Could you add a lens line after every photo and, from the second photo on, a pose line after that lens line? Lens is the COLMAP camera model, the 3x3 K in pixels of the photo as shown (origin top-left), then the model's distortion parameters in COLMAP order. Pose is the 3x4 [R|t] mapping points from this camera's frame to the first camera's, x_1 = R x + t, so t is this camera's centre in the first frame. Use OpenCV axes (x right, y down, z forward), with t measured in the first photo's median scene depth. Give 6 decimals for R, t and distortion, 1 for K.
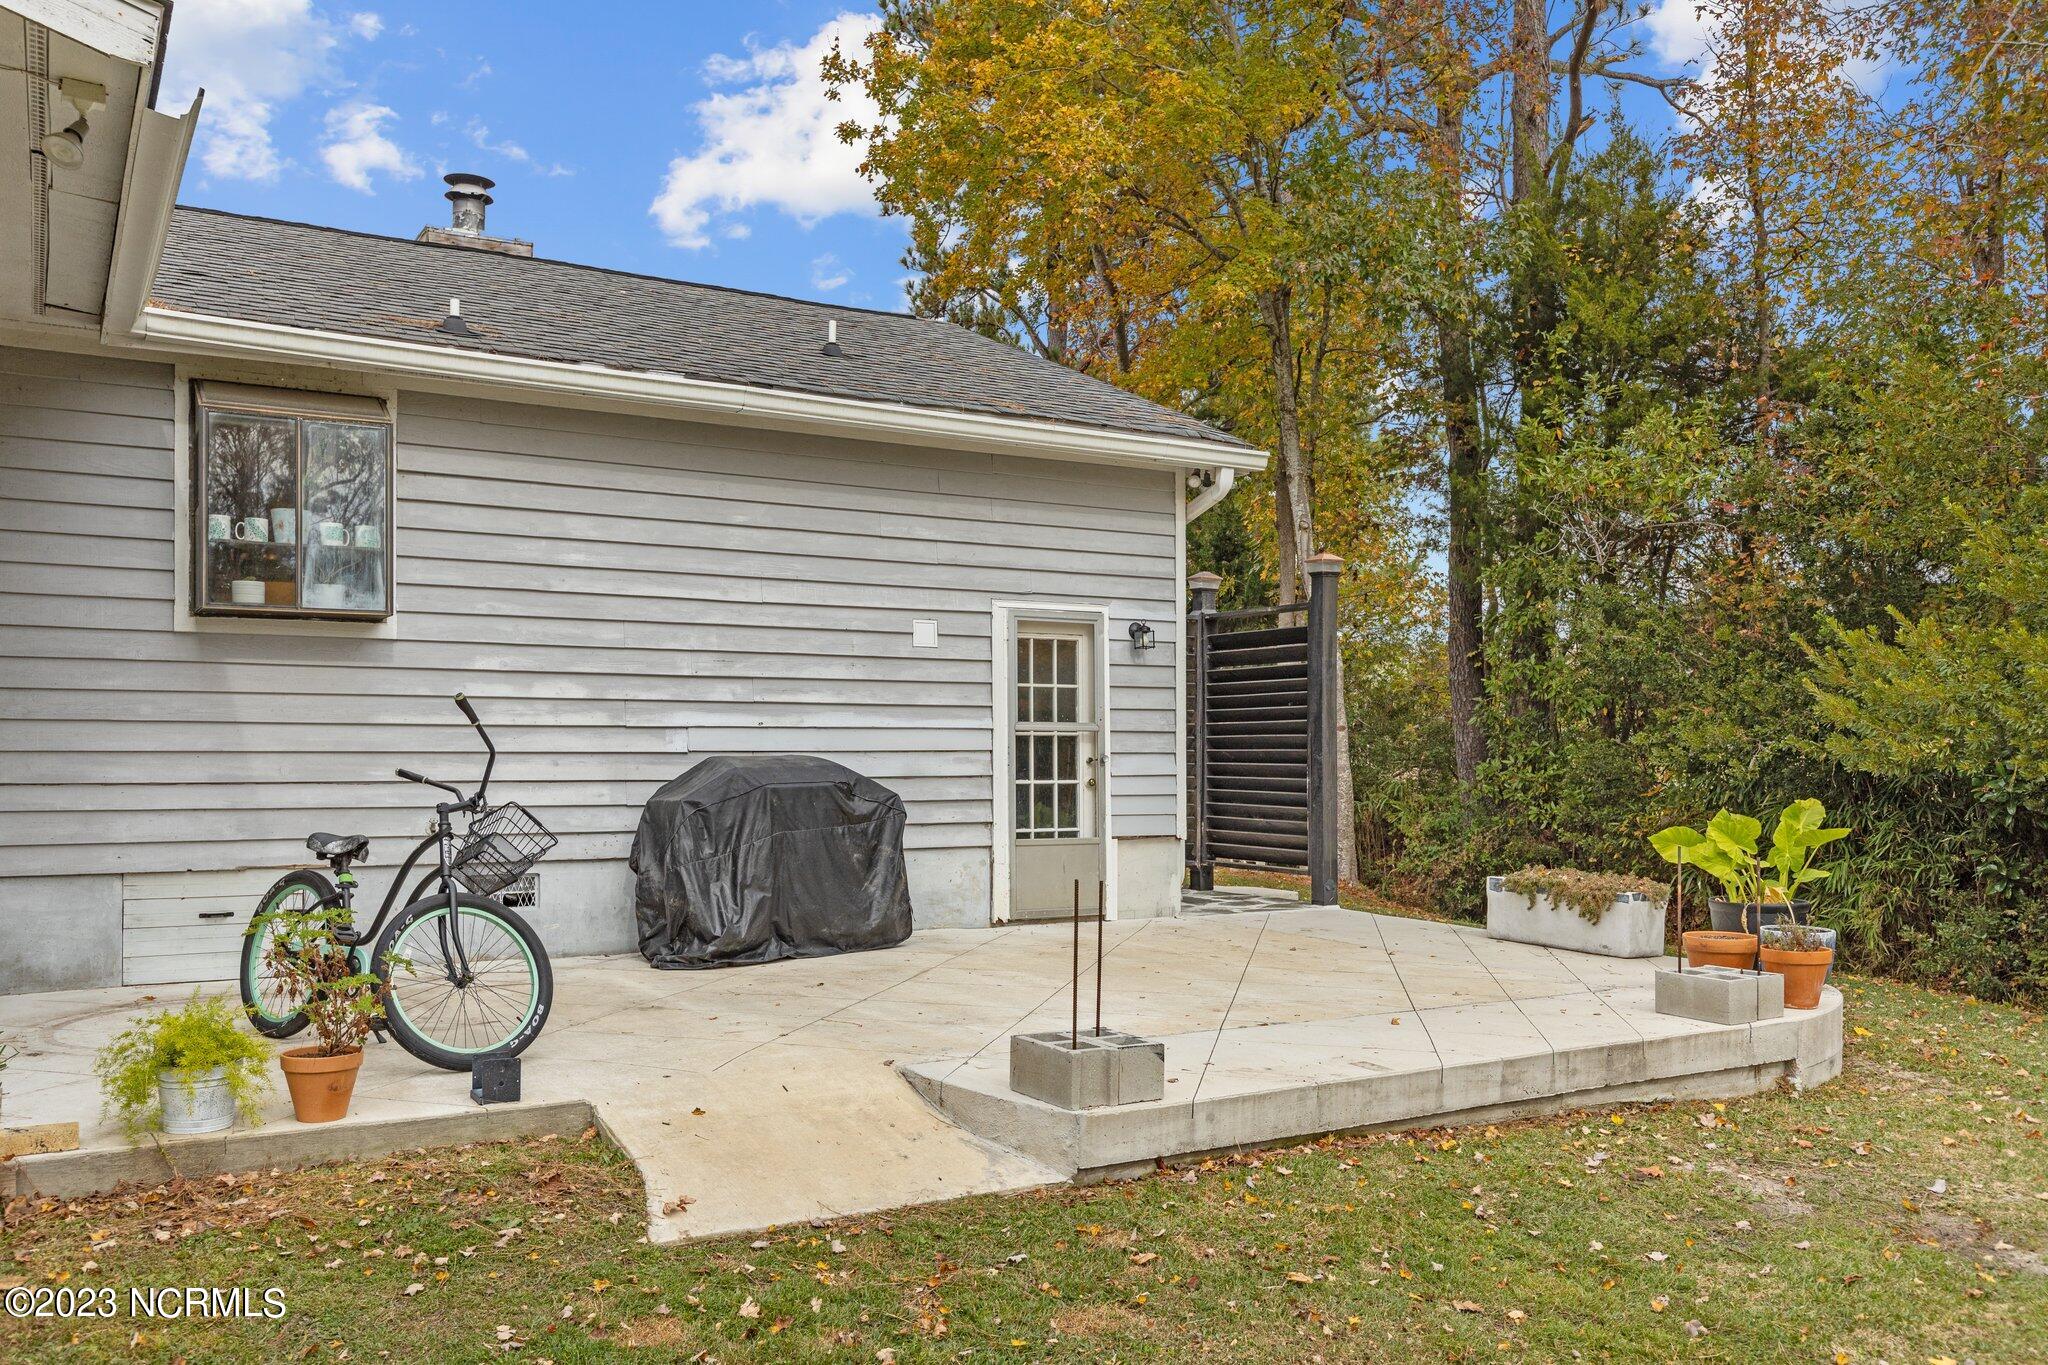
lens RADIAL K [[1635.0, 0, 1024.0], [0, 1635.0, 682.5], [0, 0, 1]] dist [0.005631, -0.004547]
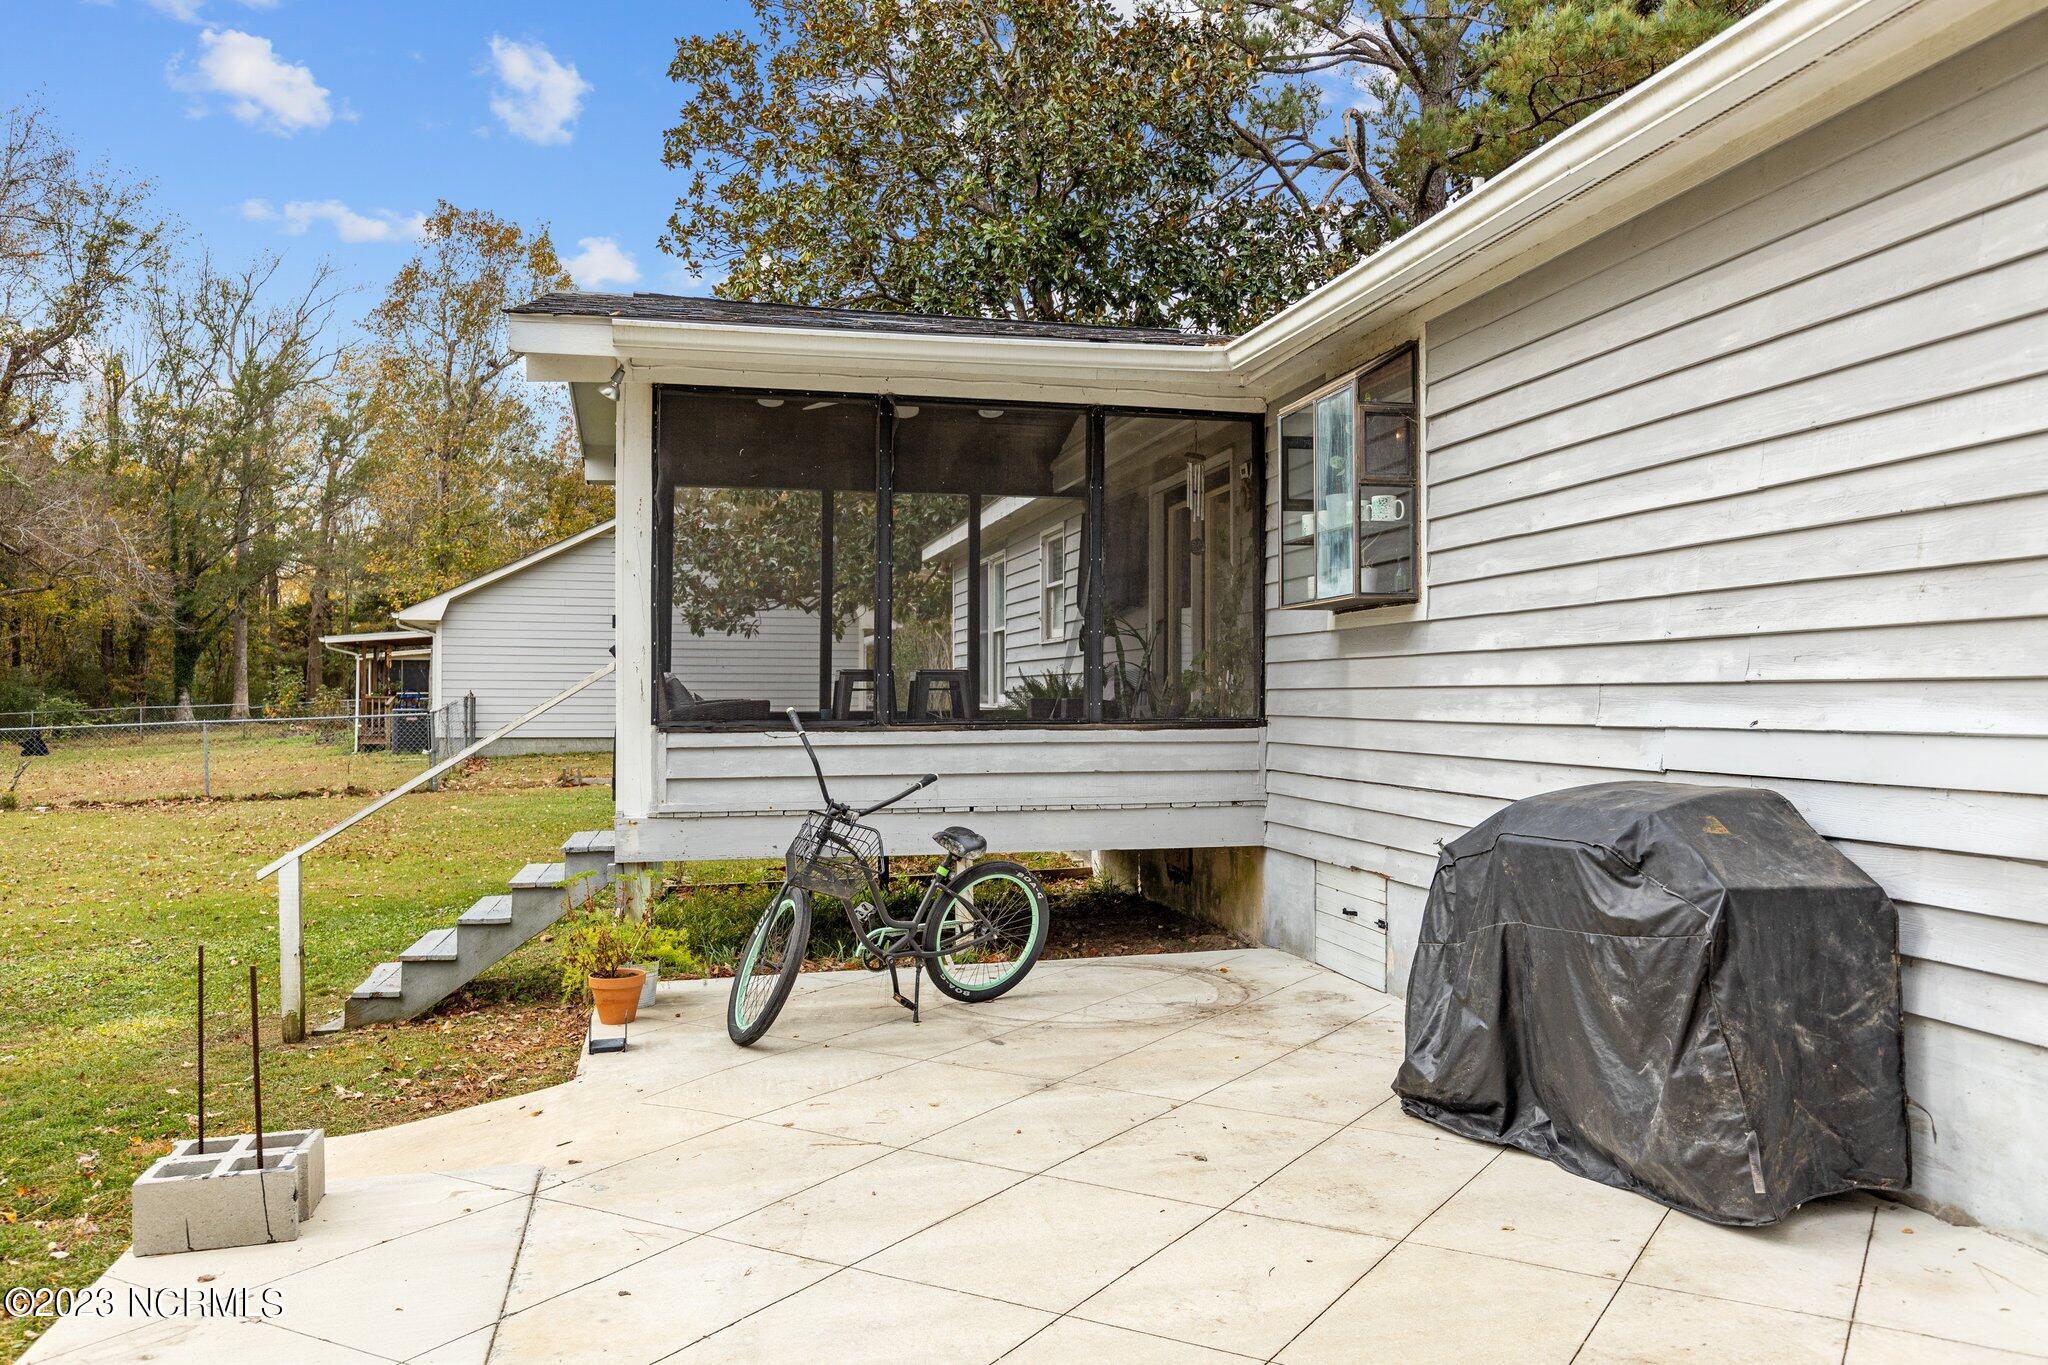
lens RADIAL K [[1485.0, 0, 1024.0], [0, 1485.0, 682.5], [0, 0, 1]] dist [-0.000788, -0.000349]
pose [[-0.310132, -0.009209, -0.950649, 0.321733], [0.046812, 0.998592, -0.024945, 0.011882], [0.949540, -0.052238, -0.309264, 0.829737]]
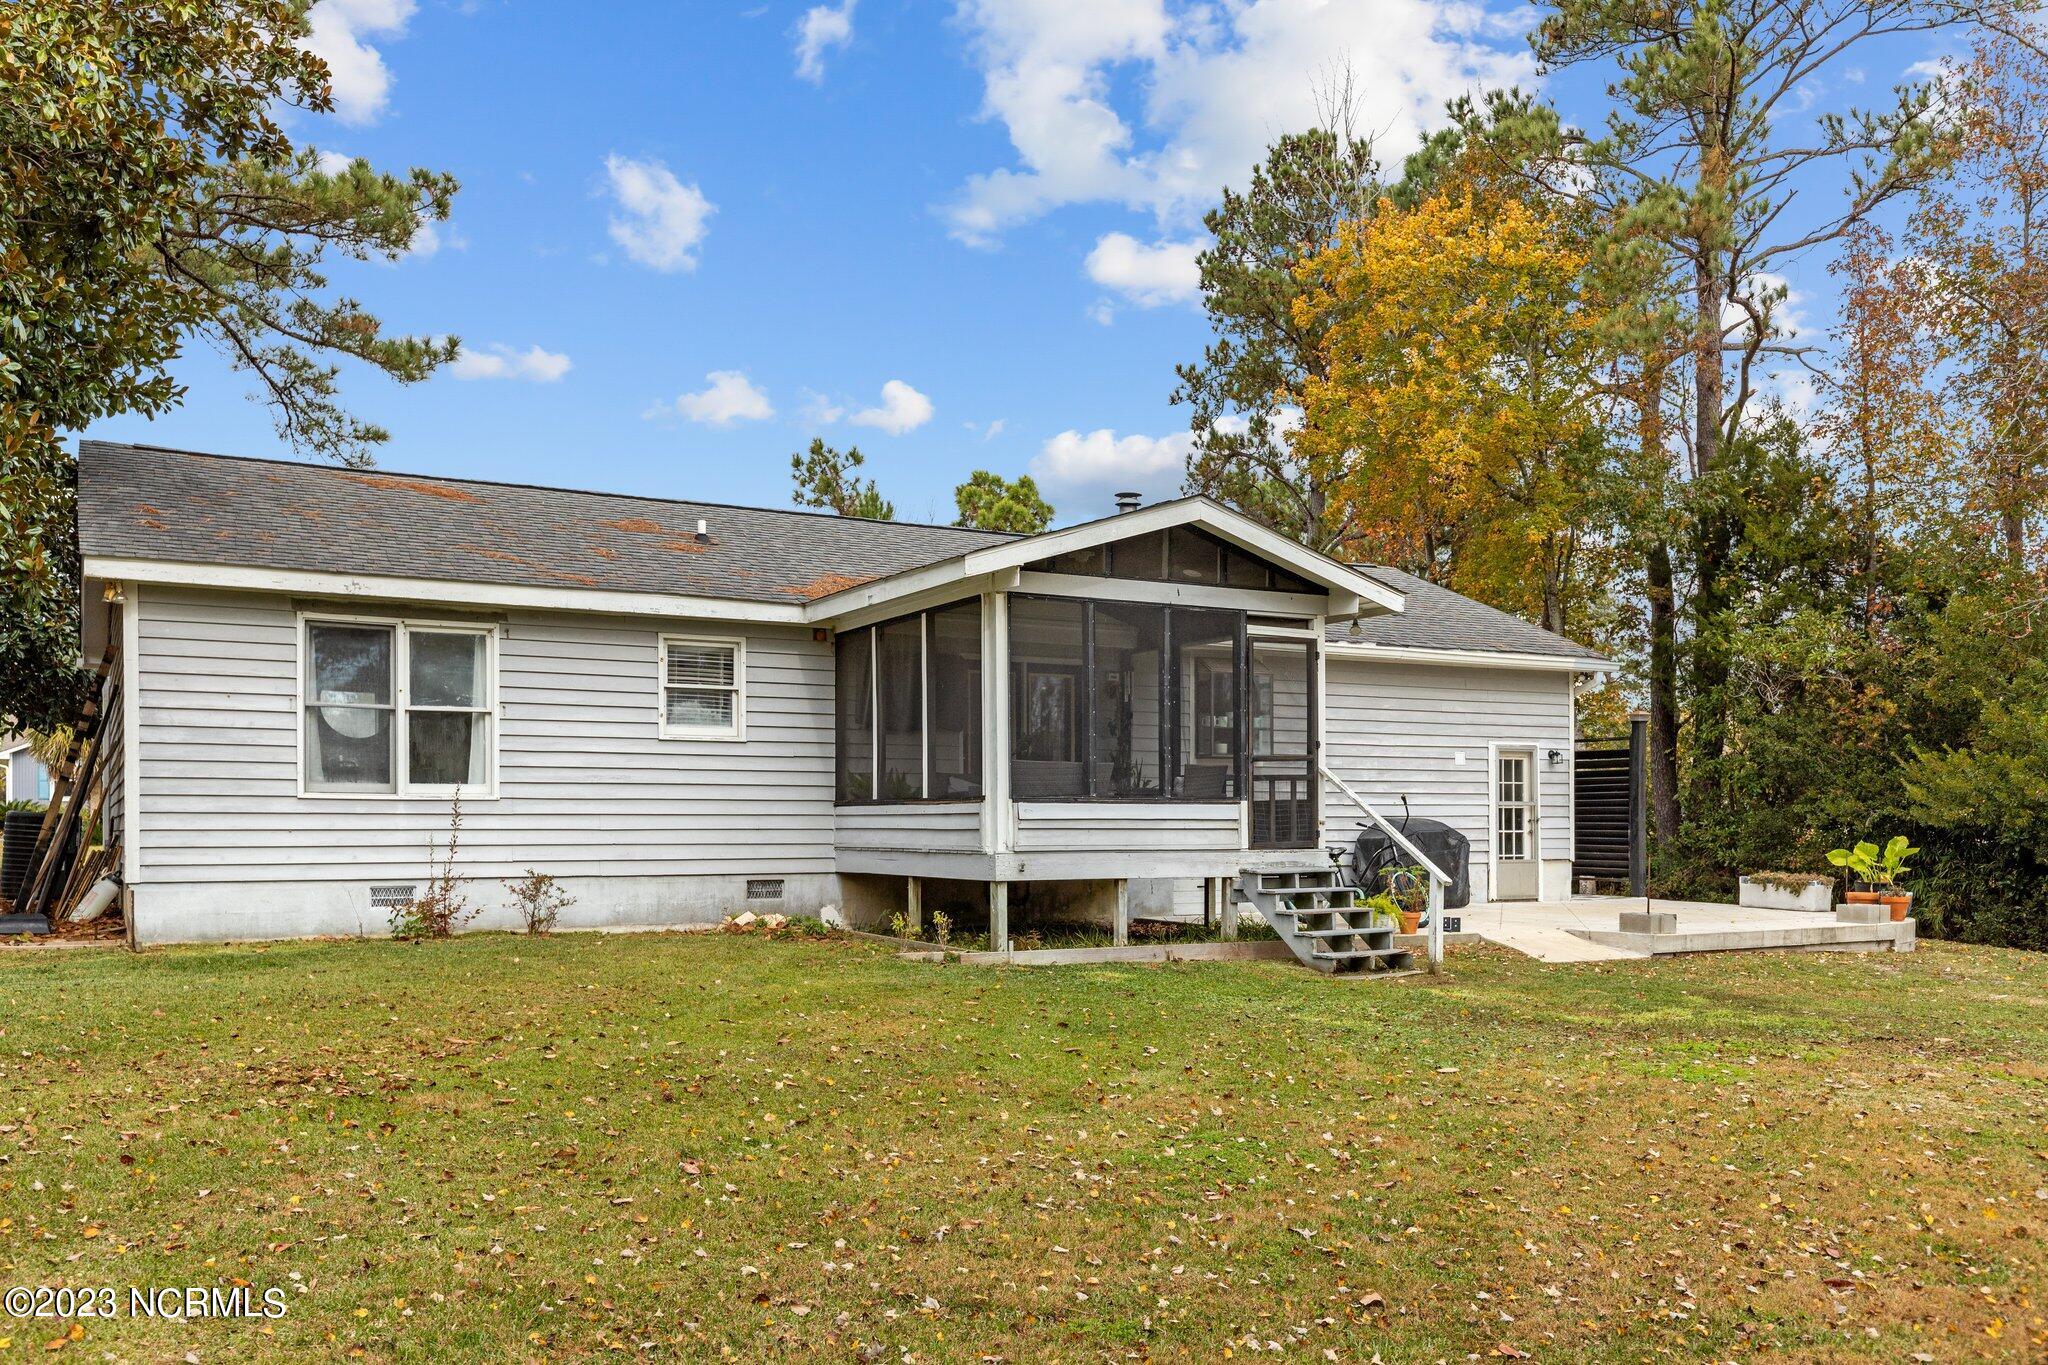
lens RADIAL K [[1636.1, 0, 1020.3], [0, 1636.1, 786.3], [0, 0, 1]] dist [-0.009311, 0.002592]
pose [[0.998903, -0.003478, -0.046698, -0.489747], [0.004429, 0.999784, 0.020287, -0.037215], [0.046617, -0.020472, 0.998703, -1.015512]]
